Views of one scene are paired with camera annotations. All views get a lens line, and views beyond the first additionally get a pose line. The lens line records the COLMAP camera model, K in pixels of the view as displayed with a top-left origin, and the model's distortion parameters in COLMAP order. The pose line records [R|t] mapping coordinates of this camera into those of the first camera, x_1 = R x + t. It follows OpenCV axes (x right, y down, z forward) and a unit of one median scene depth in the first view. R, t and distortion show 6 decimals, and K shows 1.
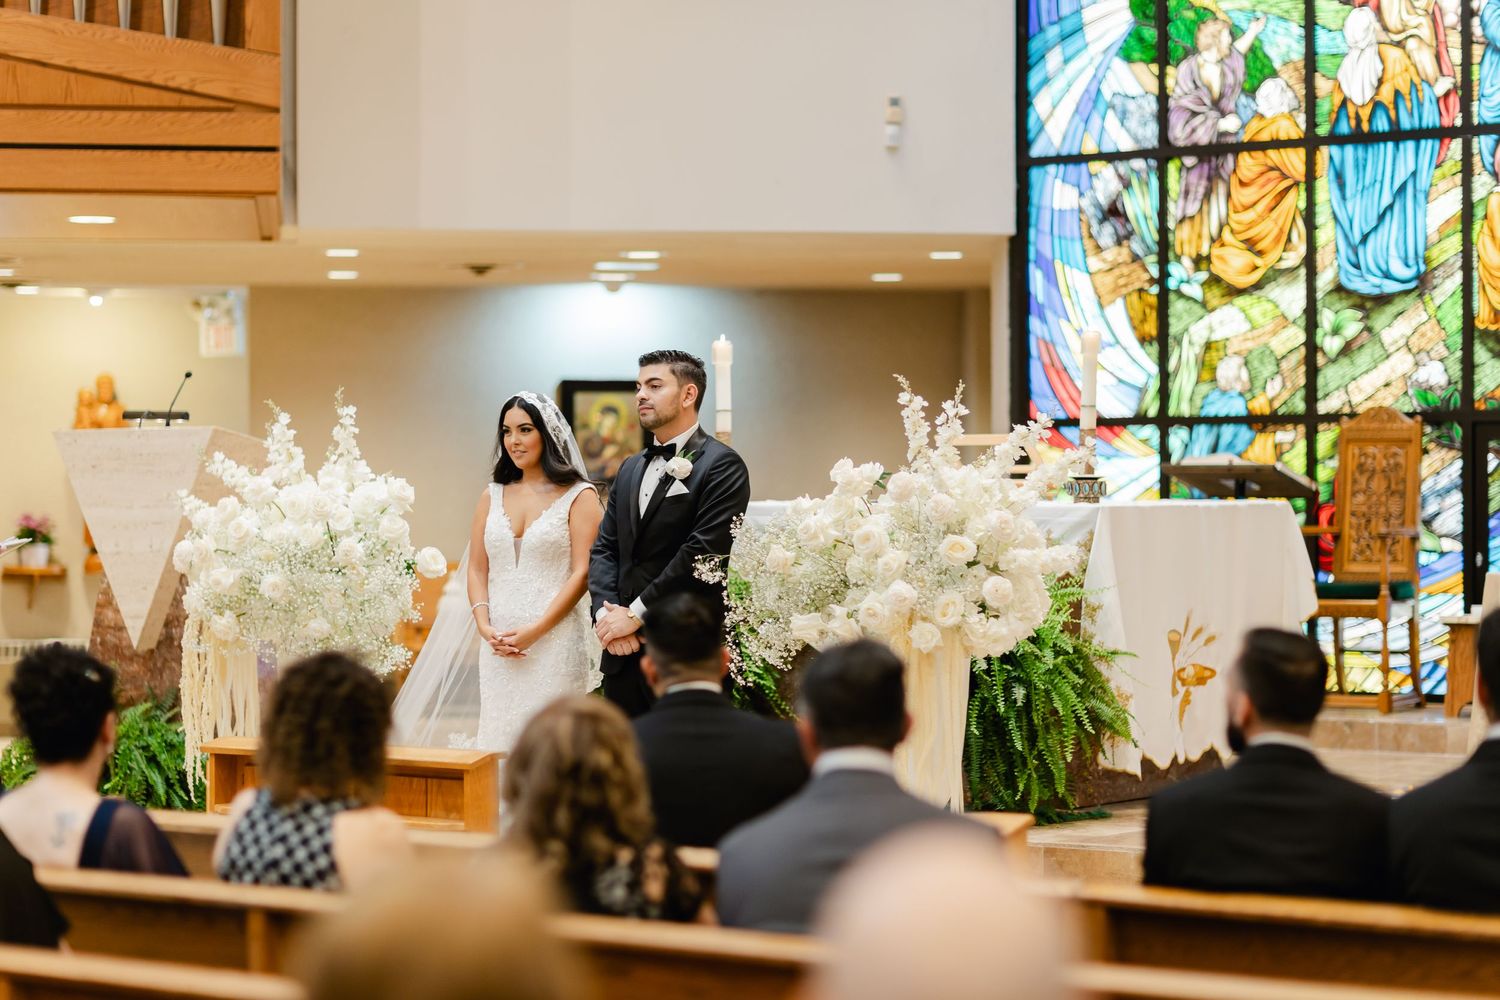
lens RADIAL K [[3872.8, 0, 750.0], [0, 3872.8, 500.0], [0, 0, 1]] dist [0.140030, 0.275395]
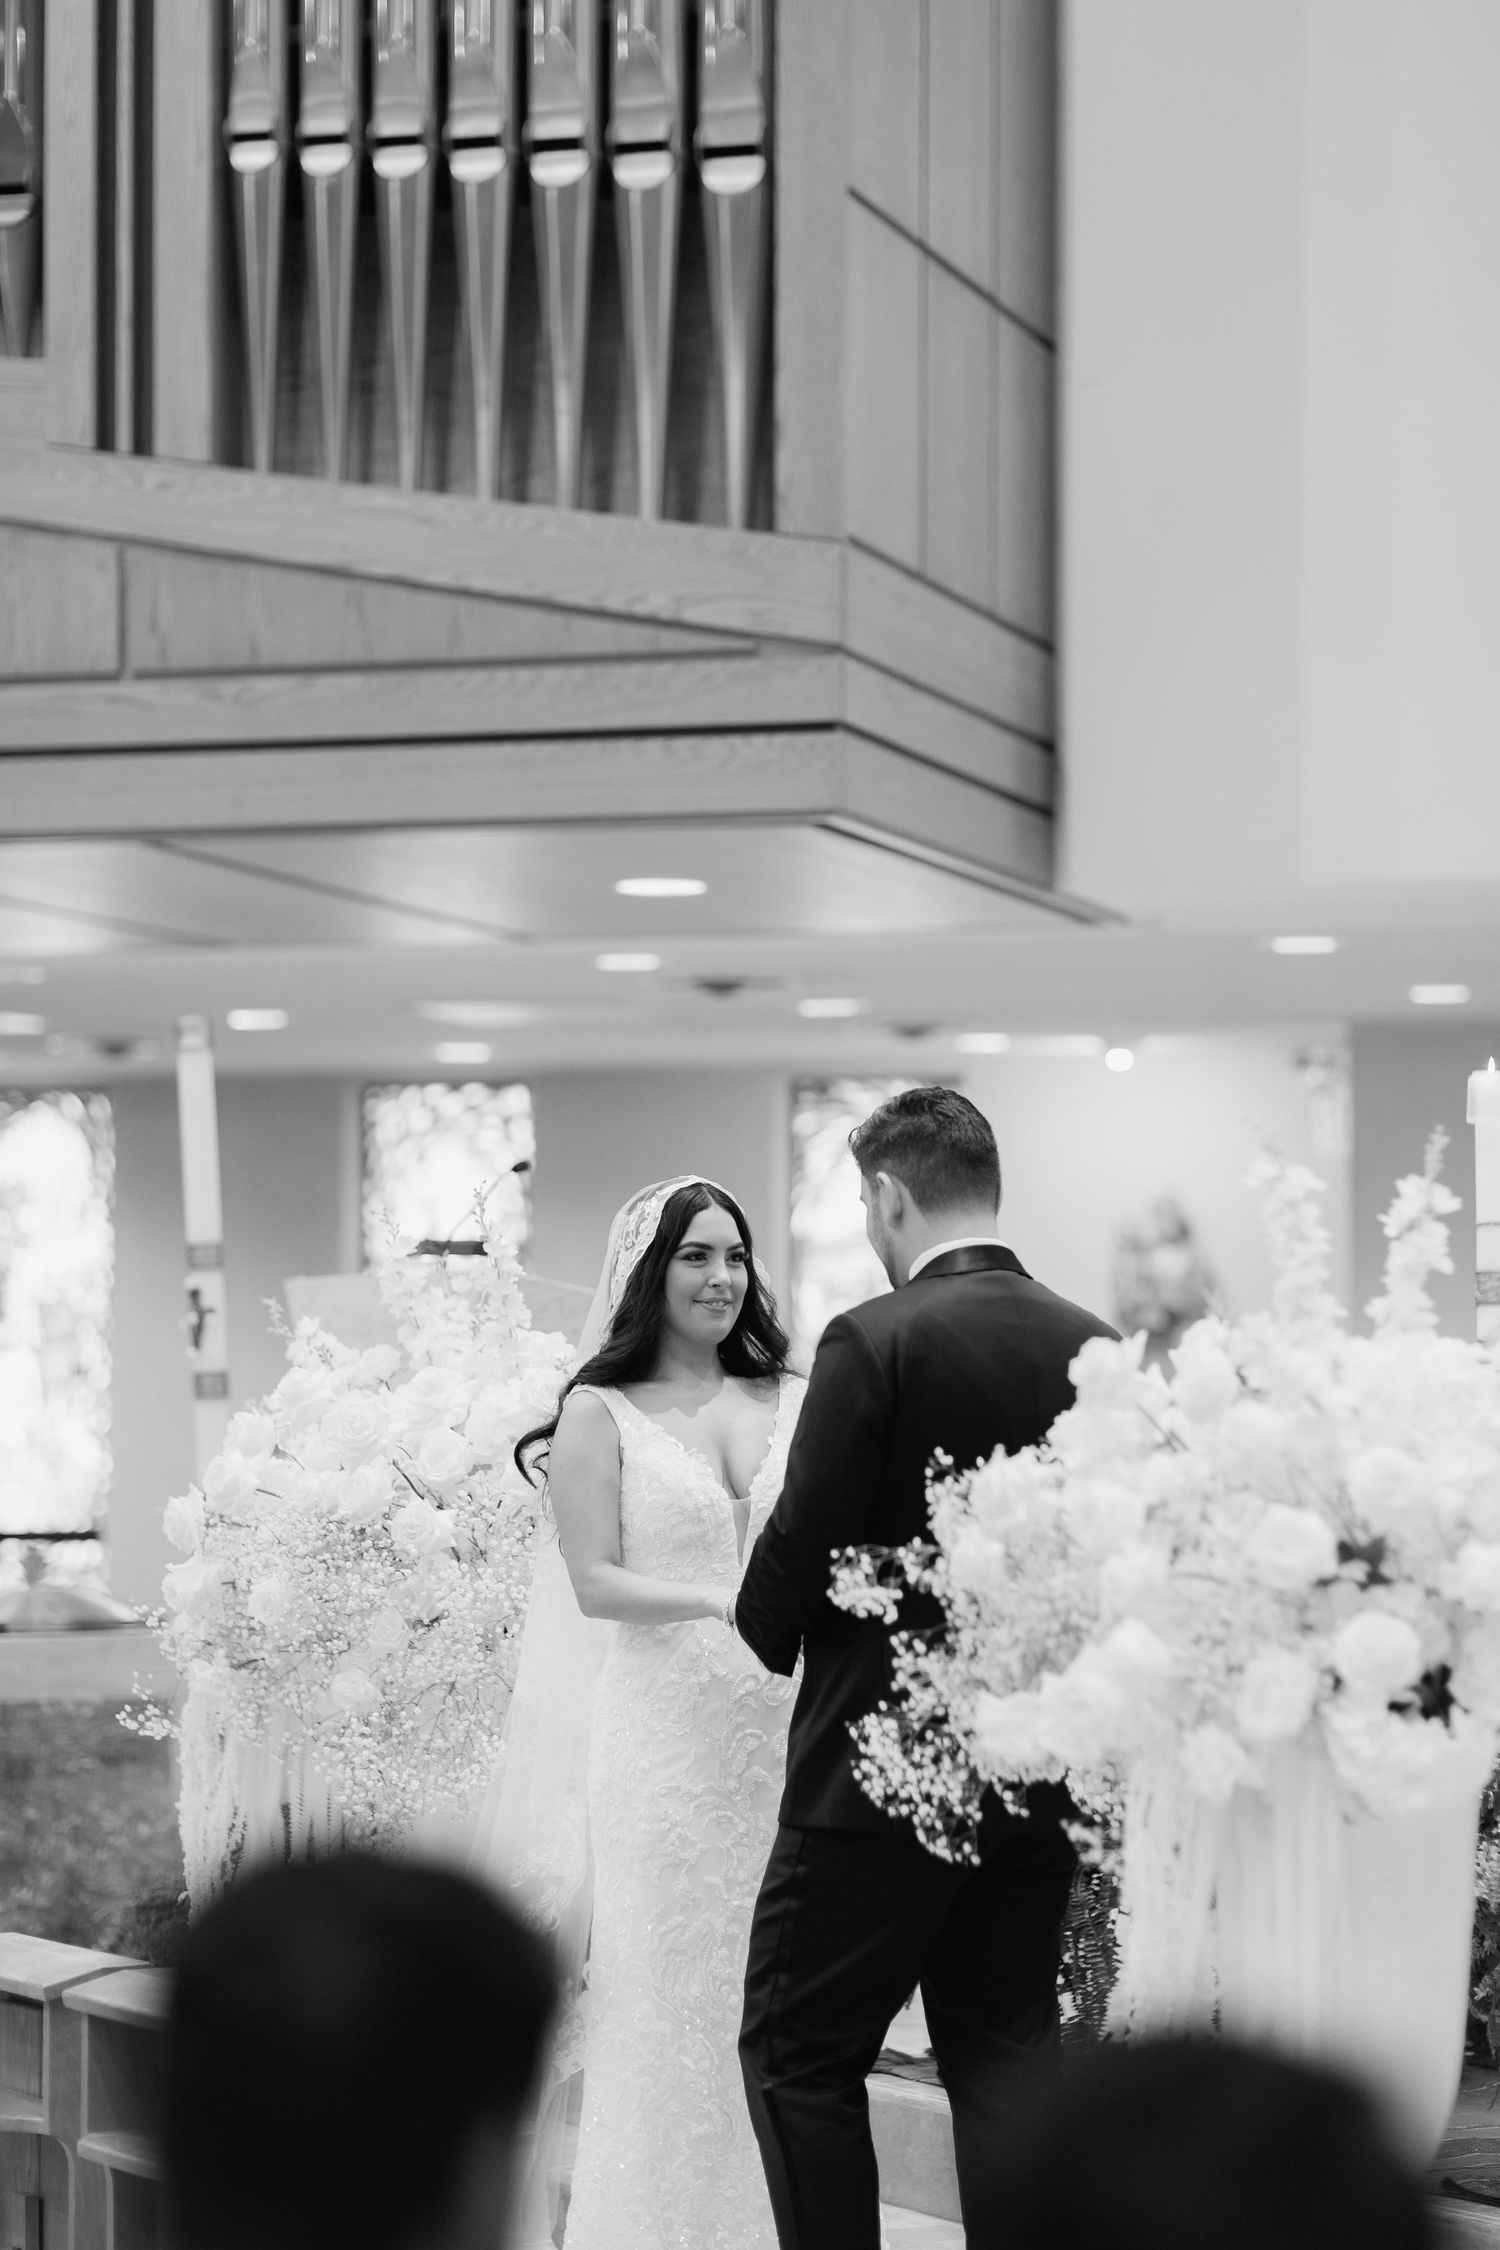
lens RADIAL K [[5767.8, 0, 727.9], [0, 5767.8, 1124.3], [0, 0, 1]] dist [0.550982, -1.841744]
pose [[0.909575, -0.019391, -0.415088, 0.179890], [-0.001273, 0.998776, -0.049446, -0.000635], [0.415538, 0.045503, 0.908437, 0.309554]]
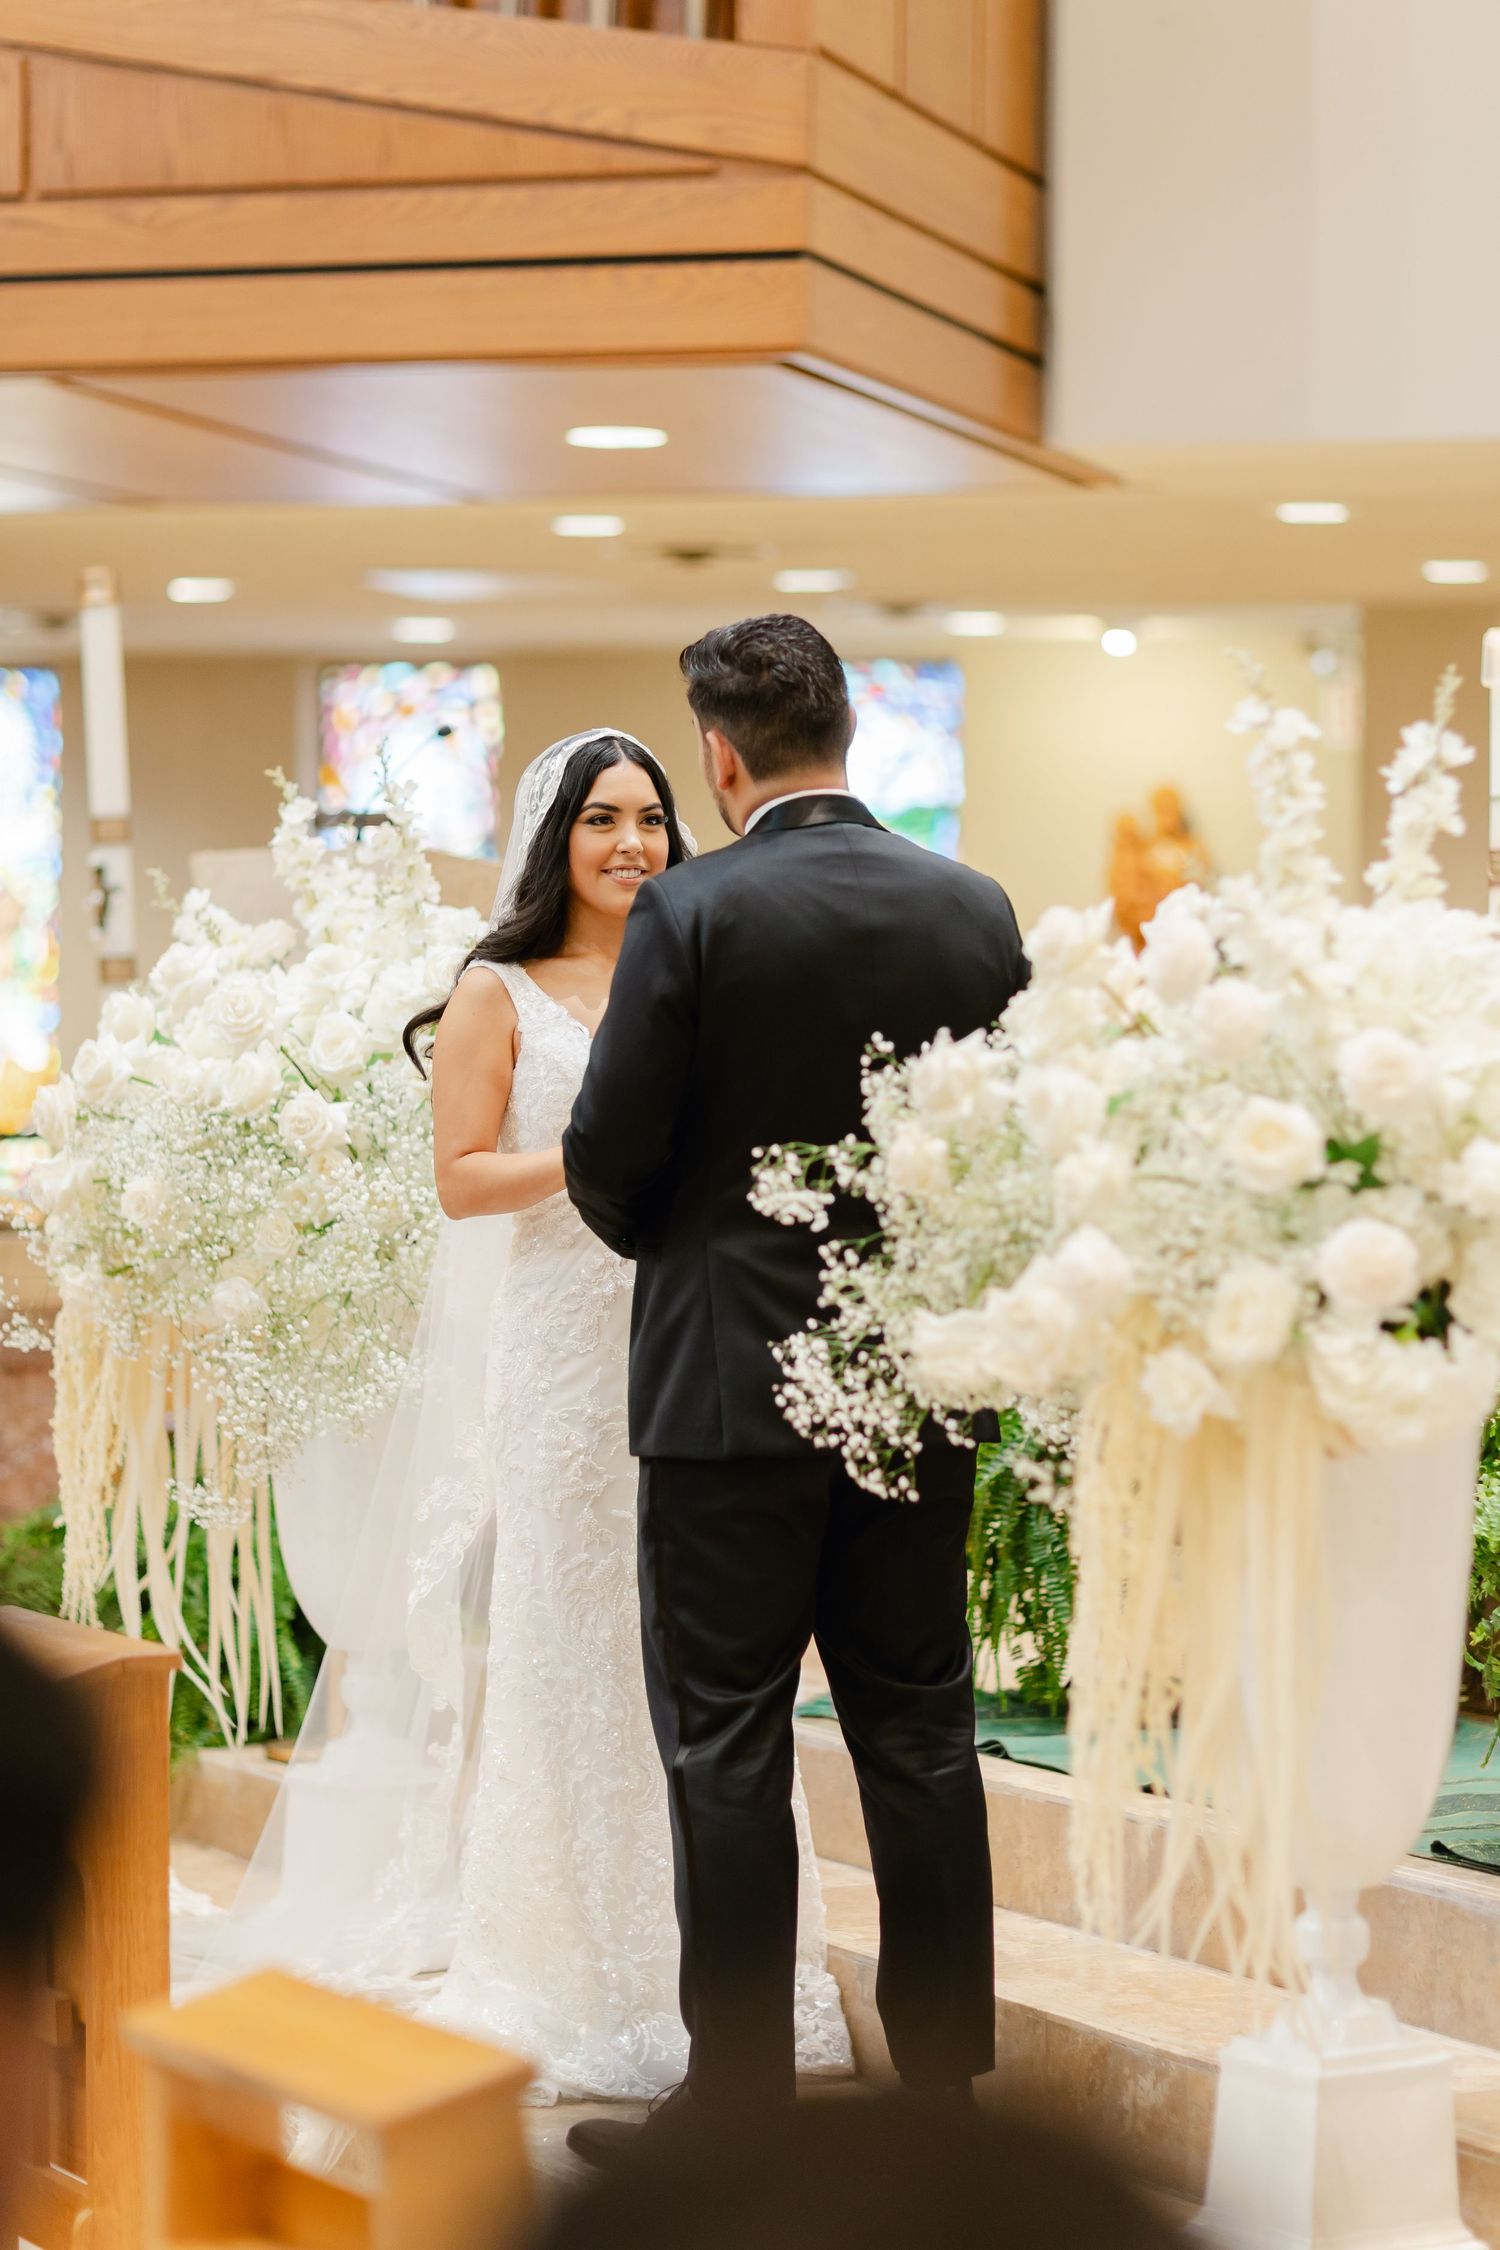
lens RADIAL K [[5809.3, 0, 749.4], [0, 5809.3, 1033.4], [0, 0, 1]] dist [0.140030, 0.275395]
pose [[0.910276, 0.008841, -0.413907, 0.162548], [-0.008958, 0.999959, 0.001659, 0.001836], [0.413904, 0.002198, 0.910318, 0.365334]]
